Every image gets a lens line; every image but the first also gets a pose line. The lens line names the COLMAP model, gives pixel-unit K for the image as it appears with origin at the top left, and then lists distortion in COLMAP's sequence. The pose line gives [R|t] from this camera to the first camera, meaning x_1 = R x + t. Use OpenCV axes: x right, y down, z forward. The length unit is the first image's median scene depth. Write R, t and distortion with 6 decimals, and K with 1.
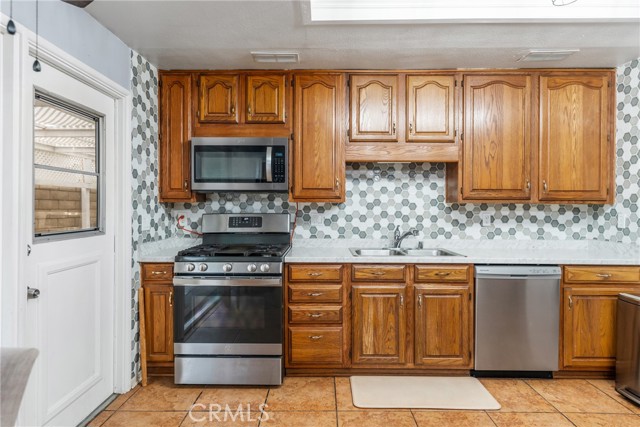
lens RADIAL K [[359.3, 0, 318.2], [0, 359.3, 207.0], [0, 0, 1]] dist [-0.002269, -0.000238]
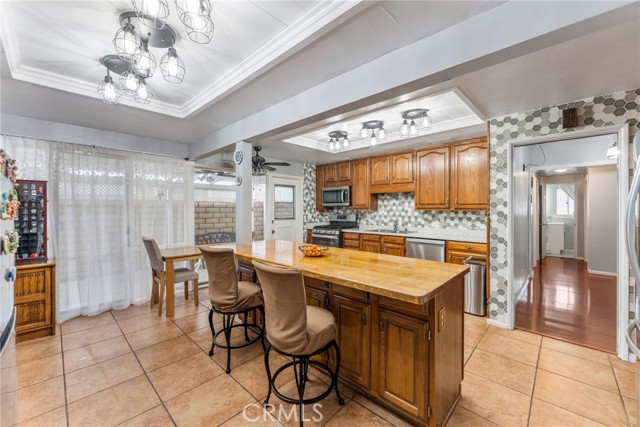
lens RADIAL K [[256.1, 0, 319.1], [0, 256.1, 209.2], [0, 0, 1]] dist [0.000316, -0.000357]
pose [[0.728930, -0.002199, -0.684585, 1.027273], [0.001029, 0.999997, -0.002117, -0.015824], [0.684587, 0.000838, 0.728930, -0.530352]]
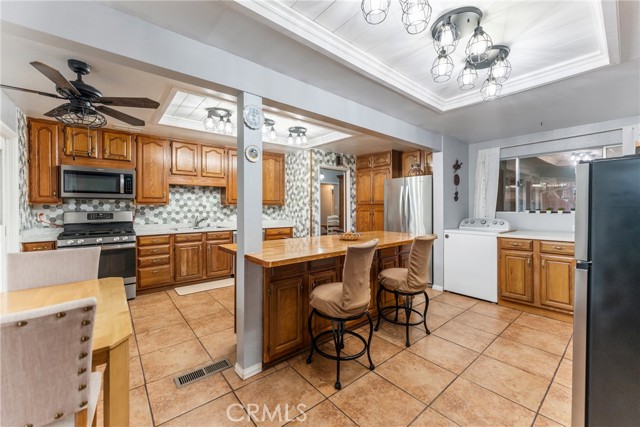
lens RADIAL K [[256.1, 0, 320.9], [0, 256.1, 207.0], [0, 0, 1]] dist [0.000316, -0.000357]
pose [[0.761425, -0.003835, 0.648242, -0.202608], [0.005076, 0.999987, -0.000047, 0.003497], [-0.648234, 0.003326, 0.761434, -0.618294]]
